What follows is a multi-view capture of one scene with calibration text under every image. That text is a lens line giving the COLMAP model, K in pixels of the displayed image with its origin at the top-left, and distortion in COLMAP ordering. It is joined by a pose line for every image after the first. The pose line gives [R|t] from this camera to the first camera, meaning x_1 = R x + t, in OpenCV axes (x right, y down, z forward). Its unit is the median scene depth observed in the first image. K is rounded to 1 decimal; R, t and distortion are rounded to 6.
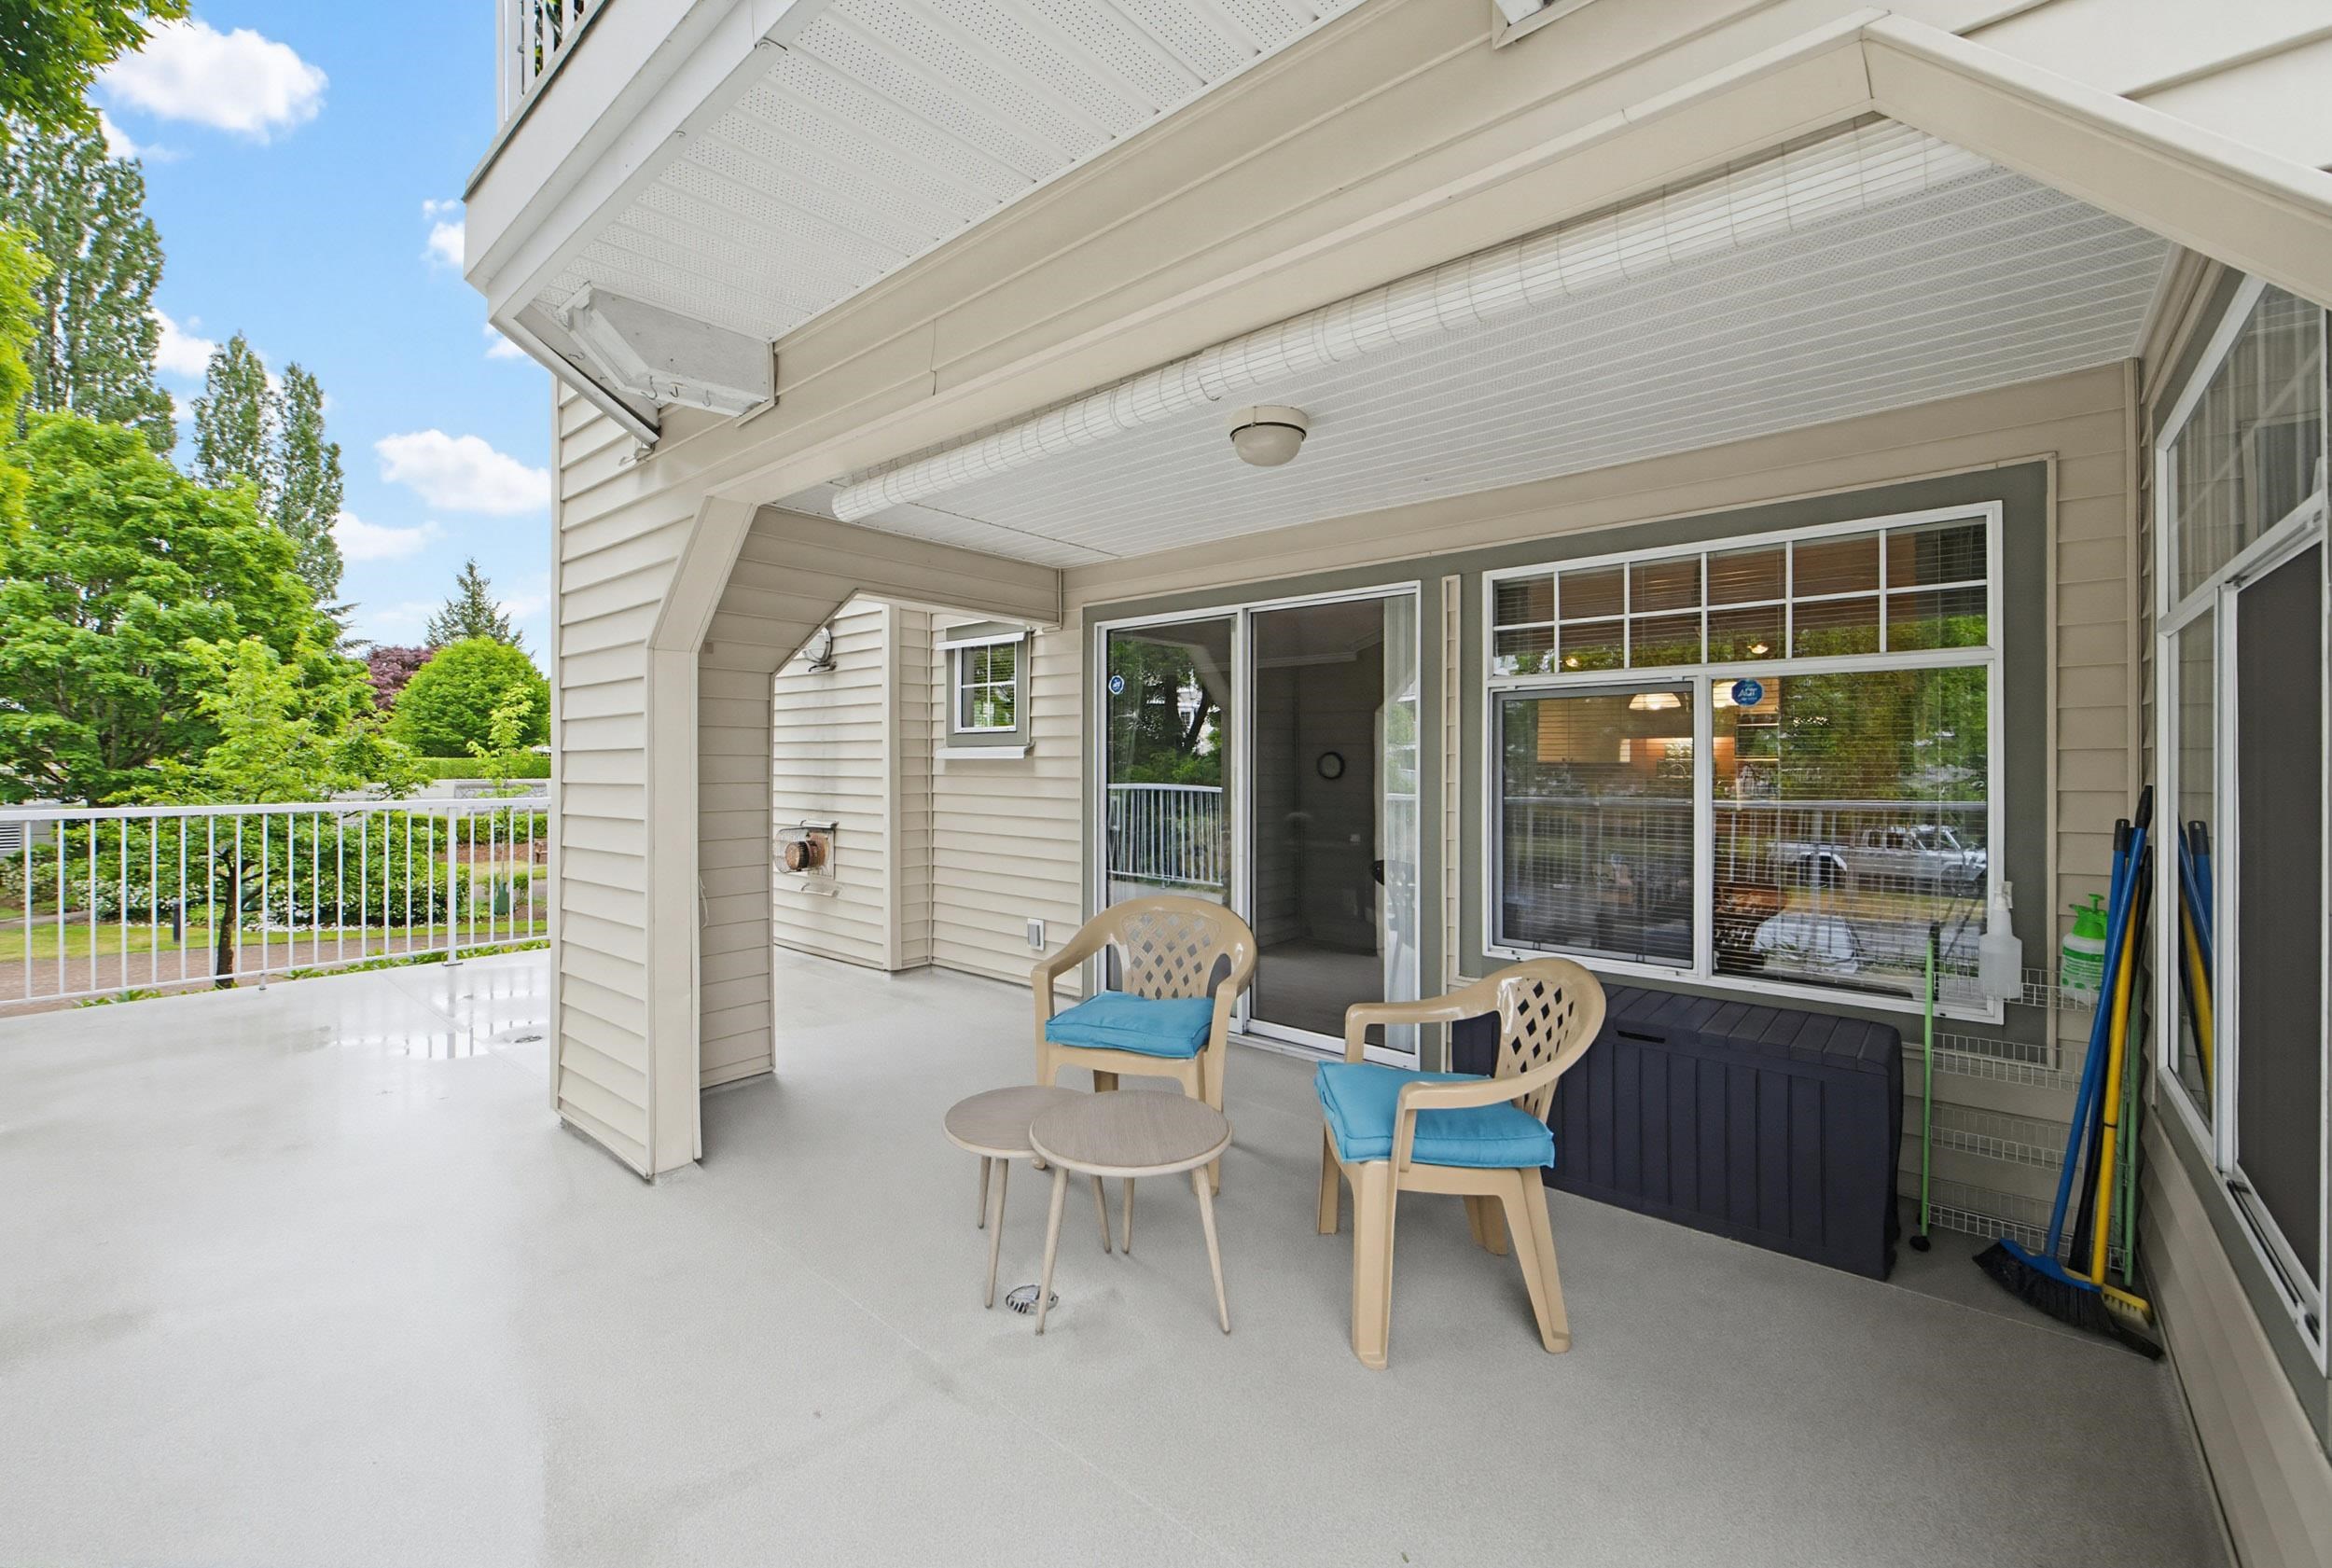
lens RADIAL K [[955.9, 0, 1128.3], [0, 955.9, 750.2], [0, 0, 1]] dist [0.003027, 0.000031]
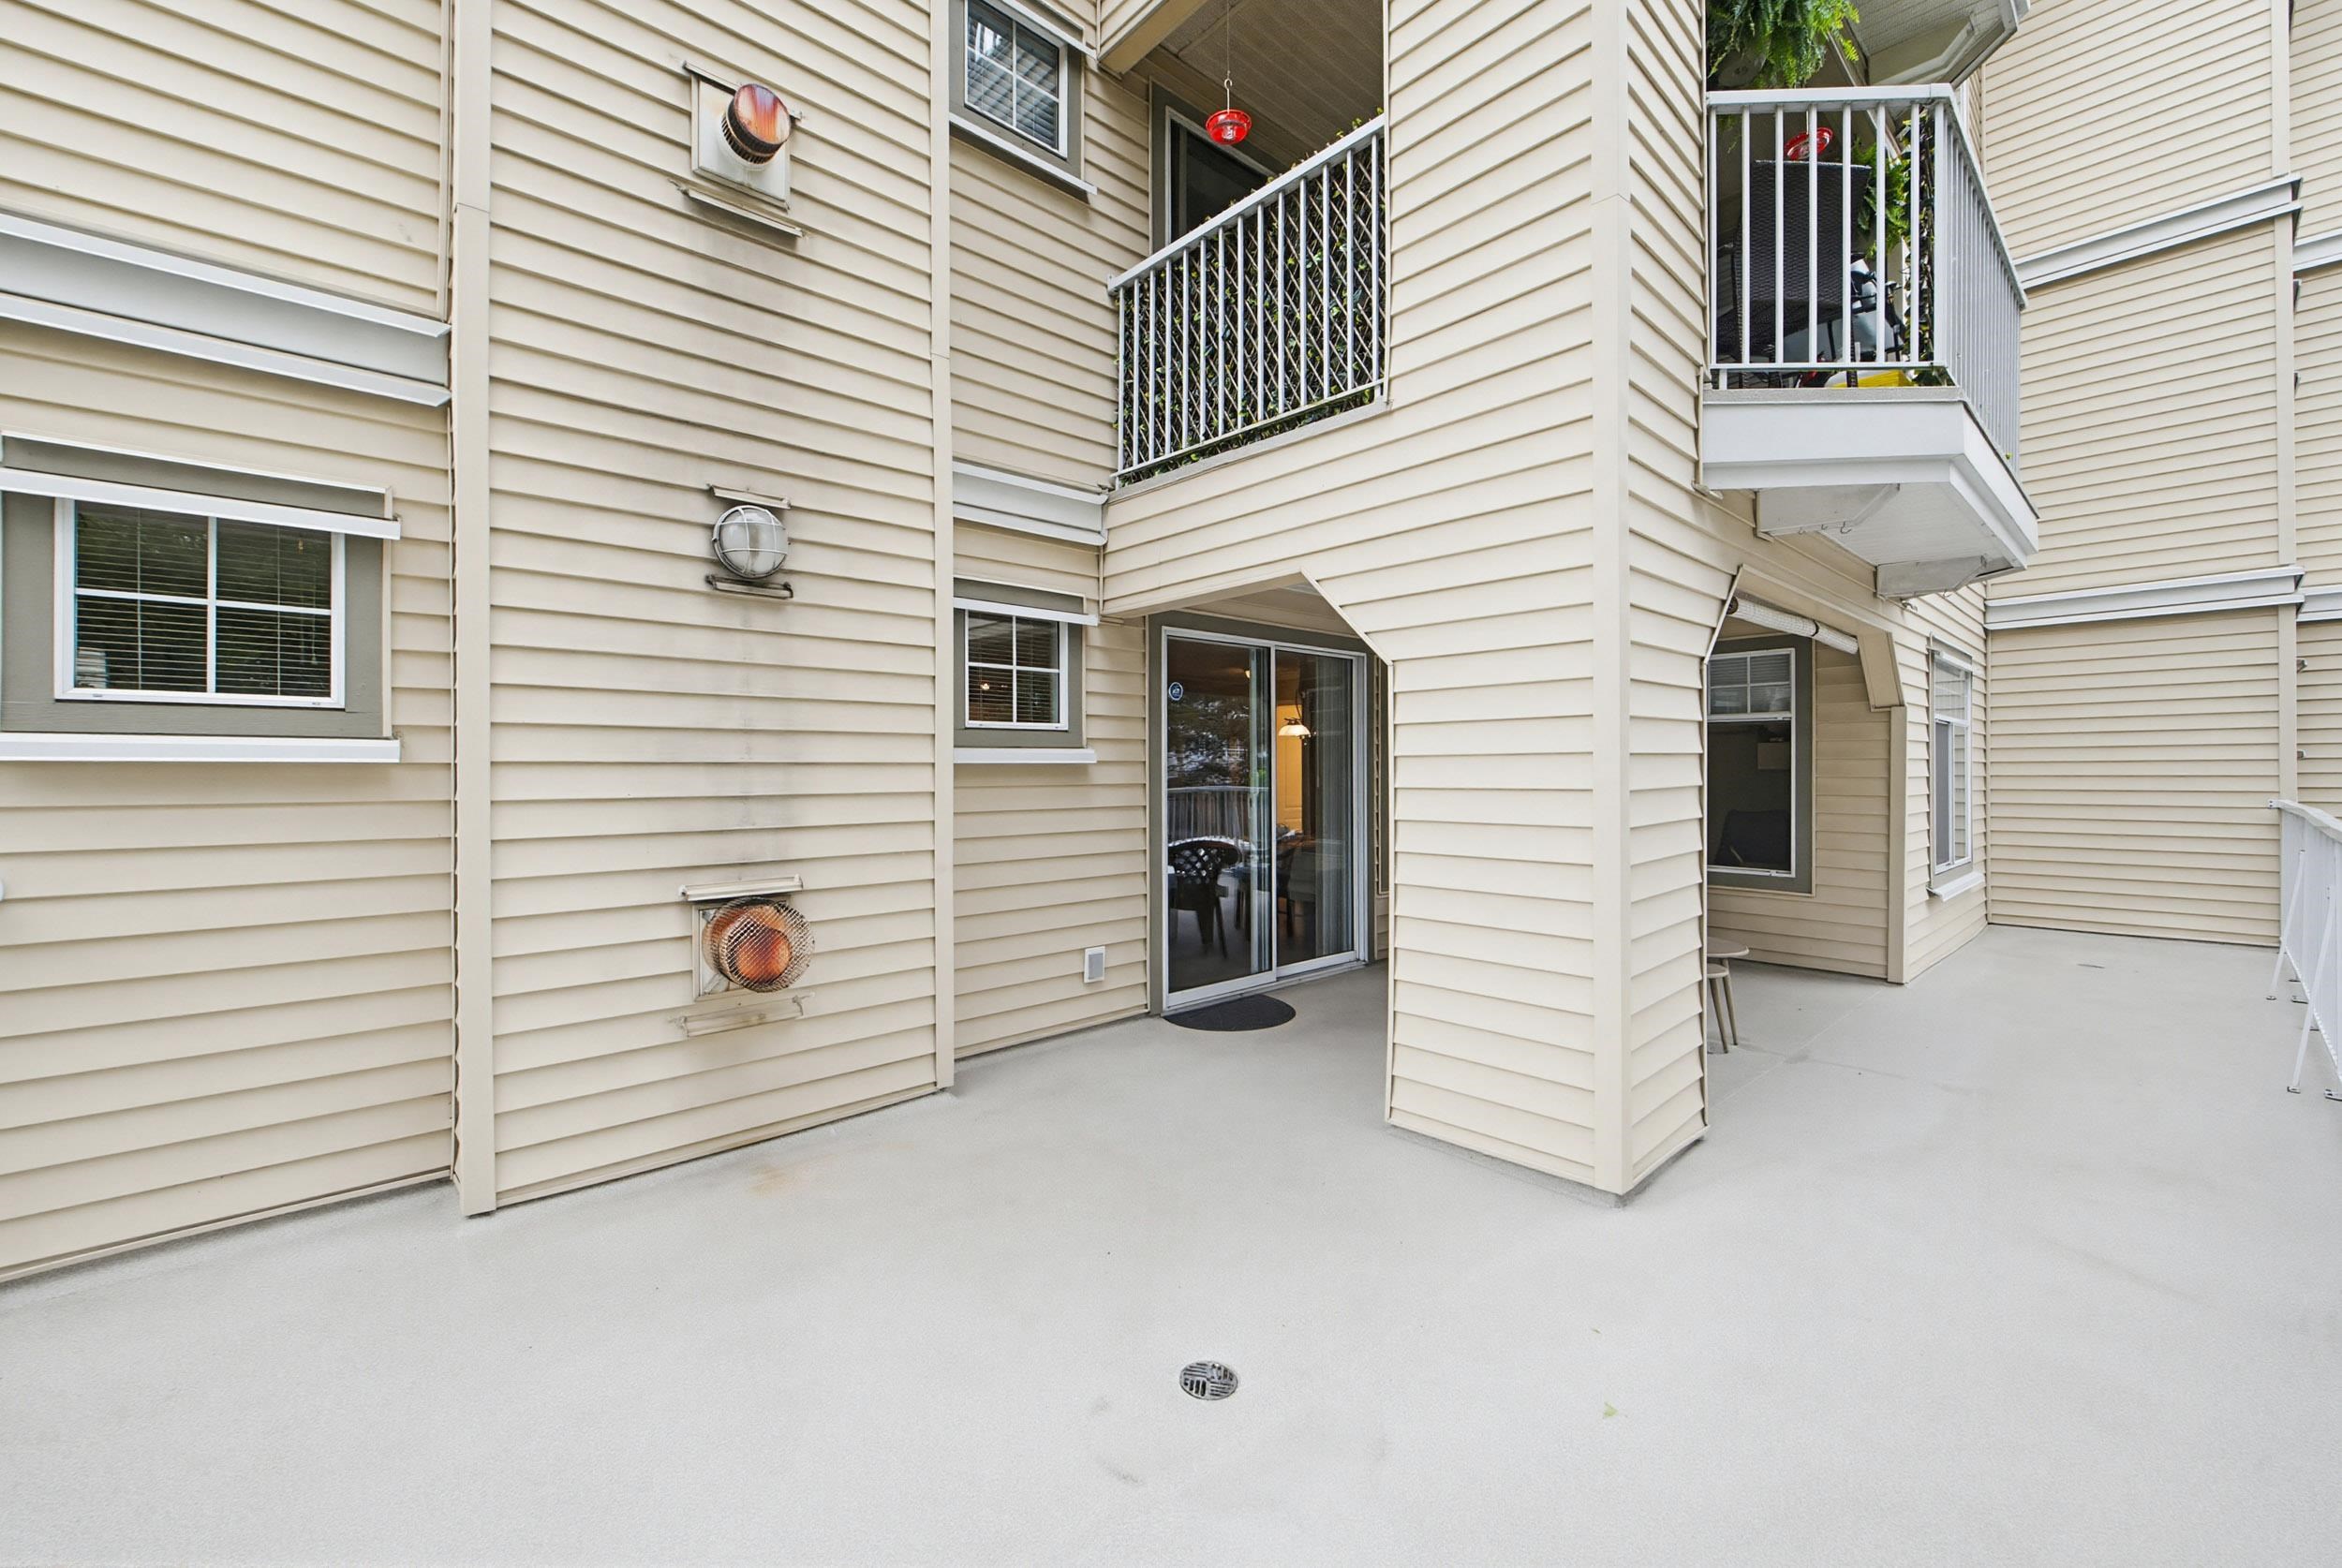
lens RADIAL K [[941.1, 0, 1152.6], [0, 941.1, 768.7], [0, 0, 1]] dist [0.000084, -0.000342]
pose [[0.117135, 0.003239, 0.993111, -0.858427], [0.003270, 0.999988, -0.003647, 0.015188], [-0.993111, 0.003675, 0.117123, 0.780323]]
